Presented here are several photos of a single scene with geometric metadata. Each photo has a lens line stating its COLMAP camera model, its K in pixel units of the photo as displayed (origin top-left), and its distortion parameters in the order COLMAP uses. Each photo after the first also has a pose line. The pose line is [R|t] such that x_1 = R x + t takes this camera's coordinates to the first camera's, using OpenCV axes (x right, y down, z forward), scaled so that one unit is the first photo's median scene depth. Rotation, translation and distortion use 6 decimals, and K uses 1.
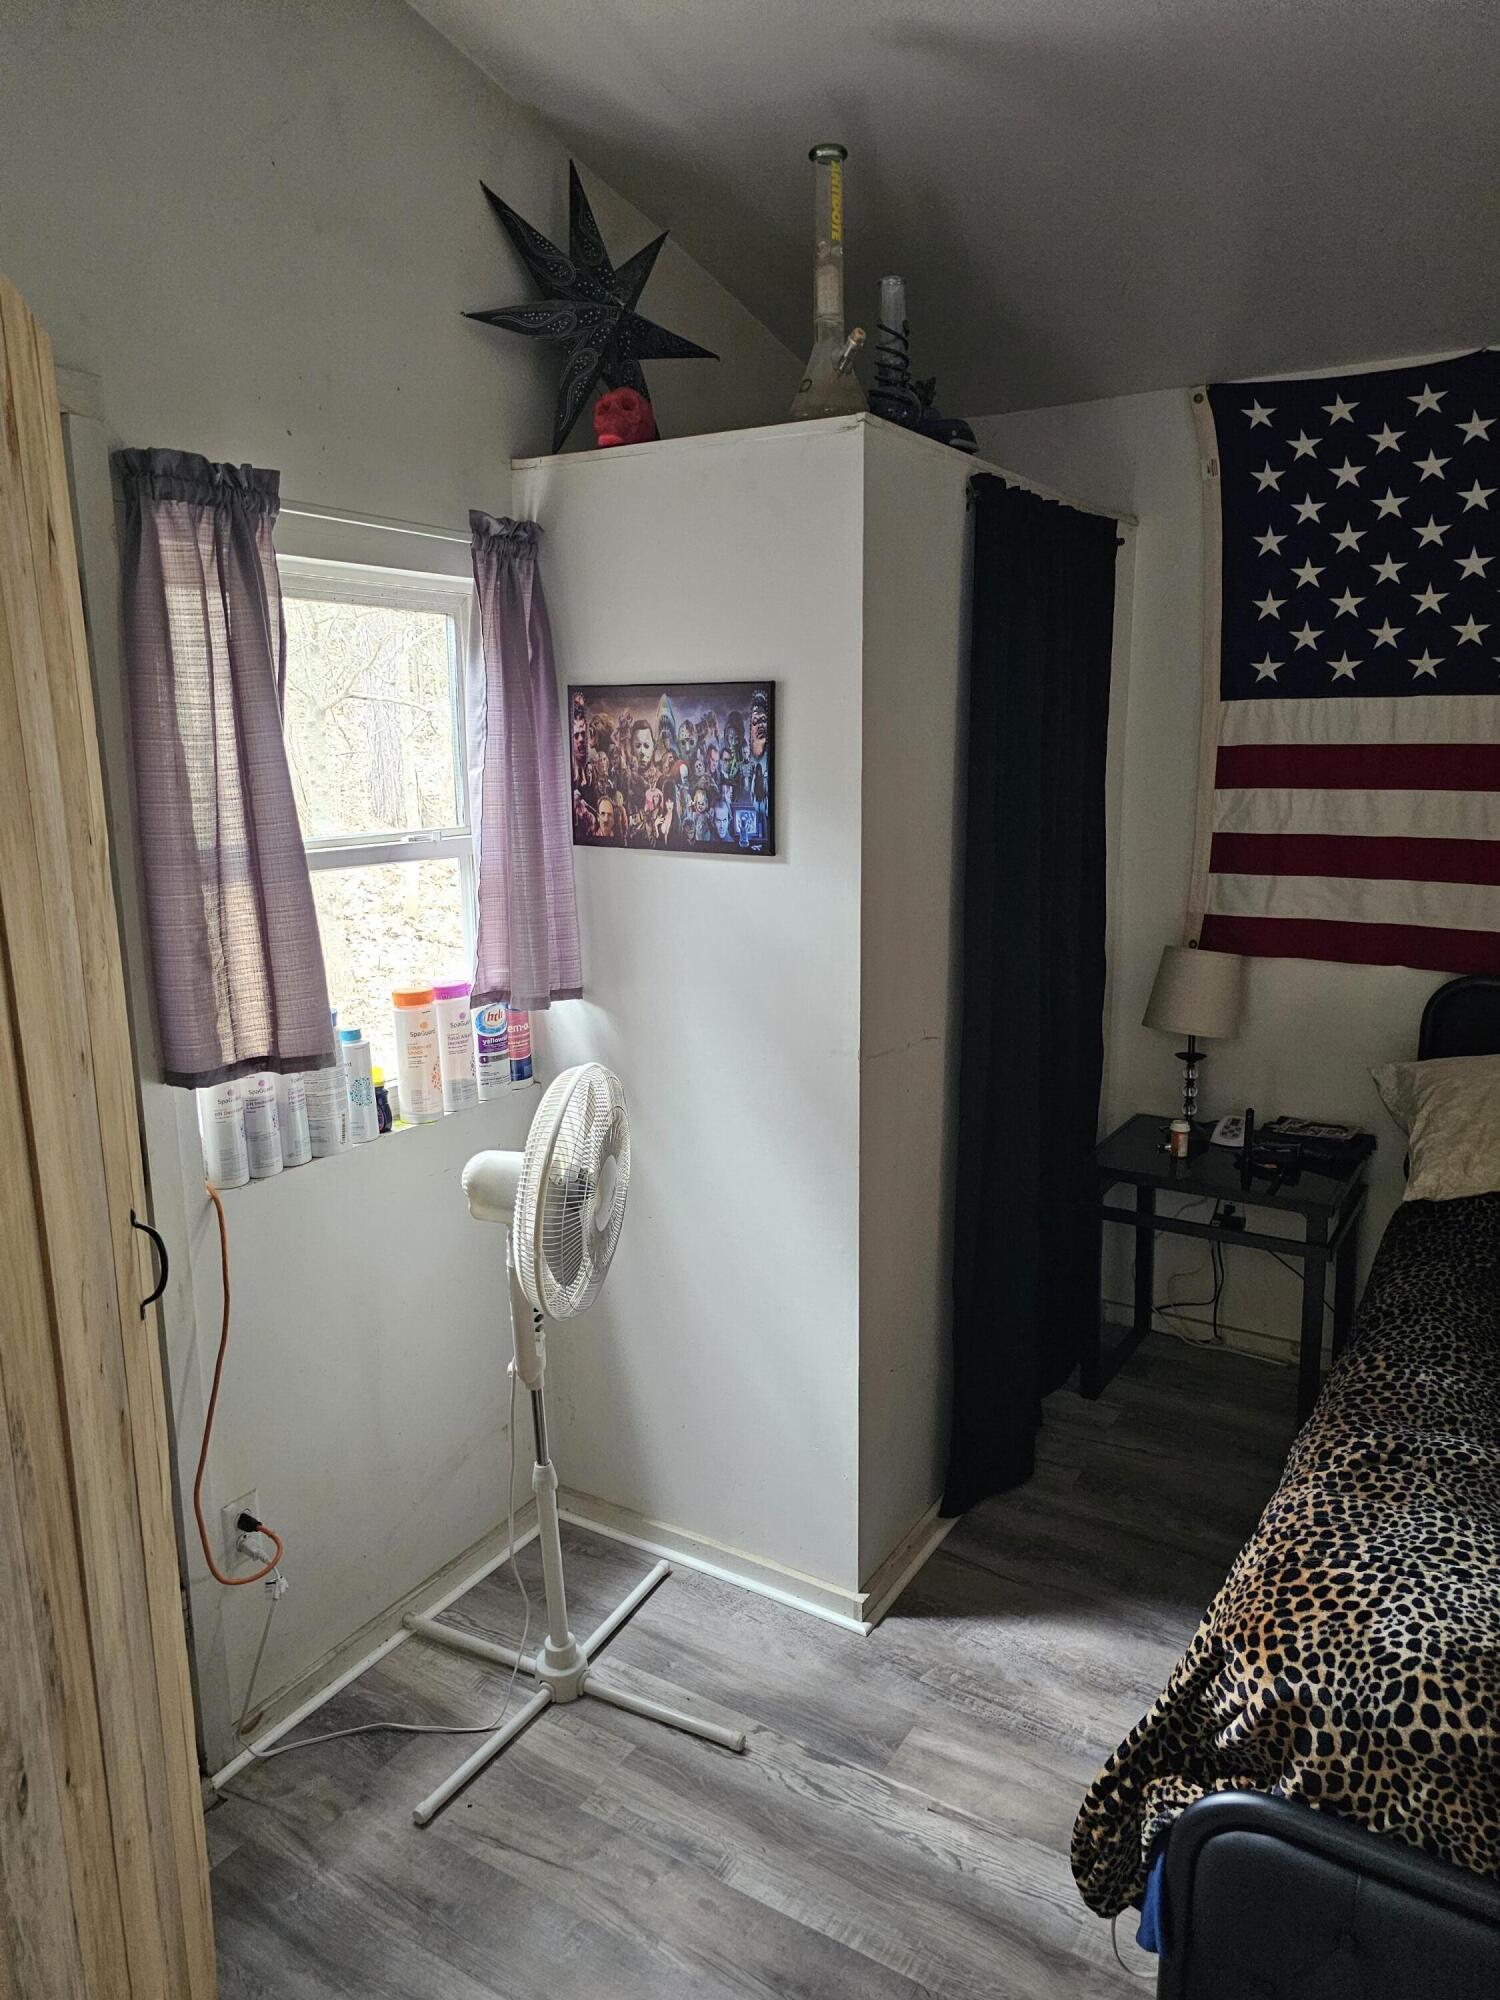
lens RADIAL K [[1317.1, 0, 748.5], [0, 1317.1, 979.4], [0, 0, 1]] dist [0.038251, -0.022958]
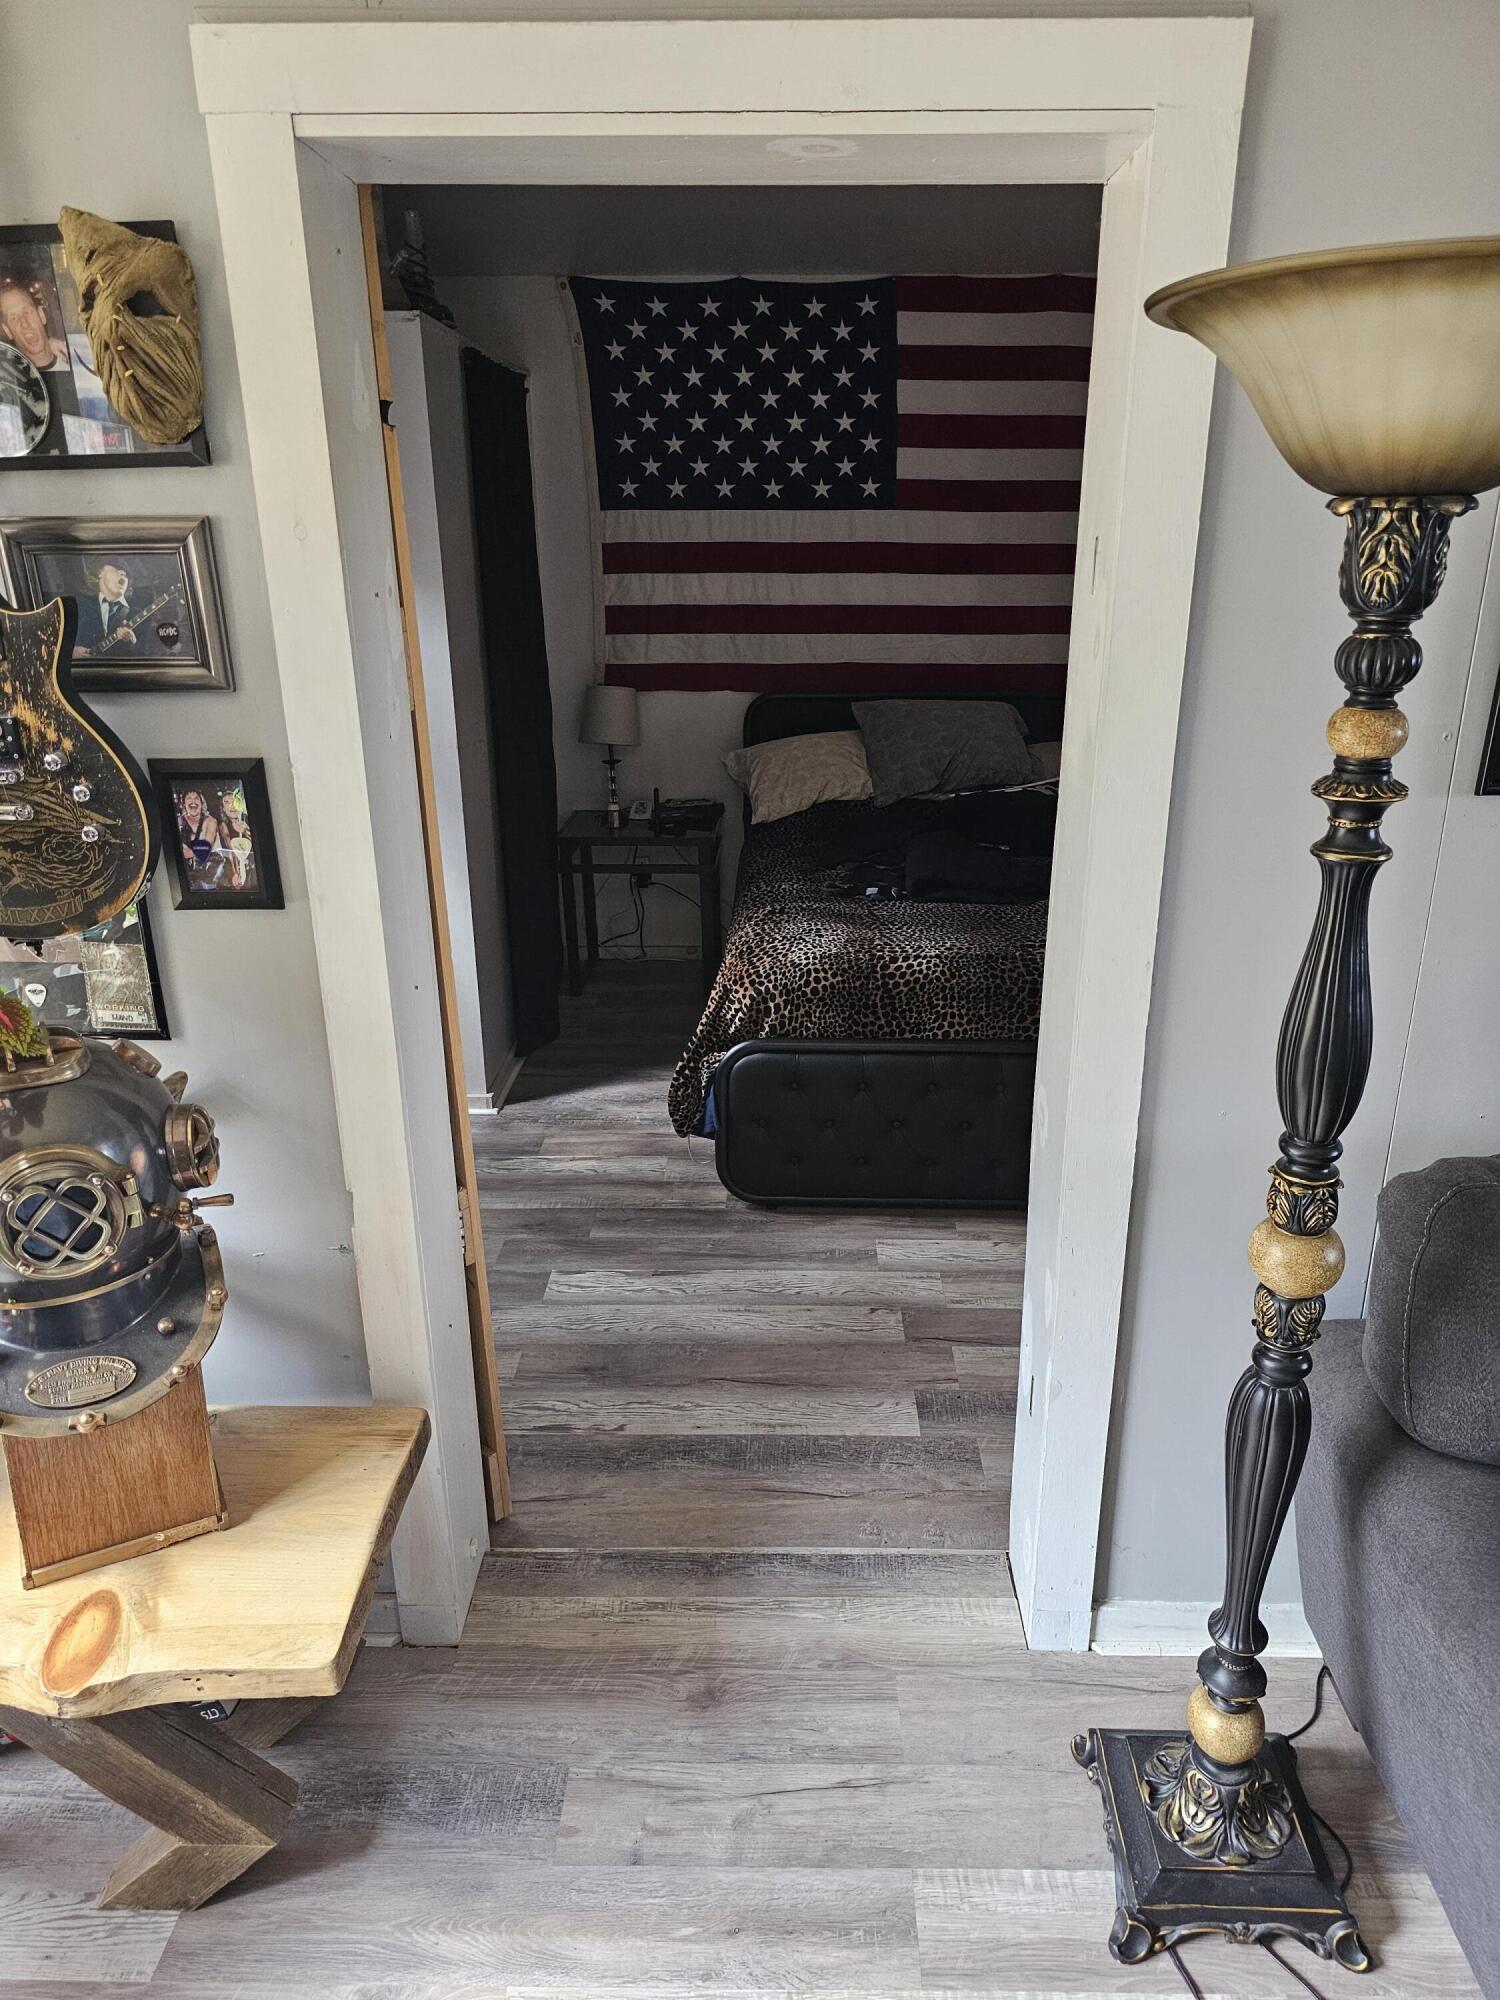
lens RADIAL K [[1317.1, 0, 748.5], [0, 1317.1, 979.4], [0, 0, 1]] dist [0.038251, -0.022958]
pose [[0.860439, -0.159703, 0.483879, -0.308902], [0.092706, 0.982830, 0.159530, 0.082687], [-0.501049, -0.092408, 0.860471, -0.398607]]
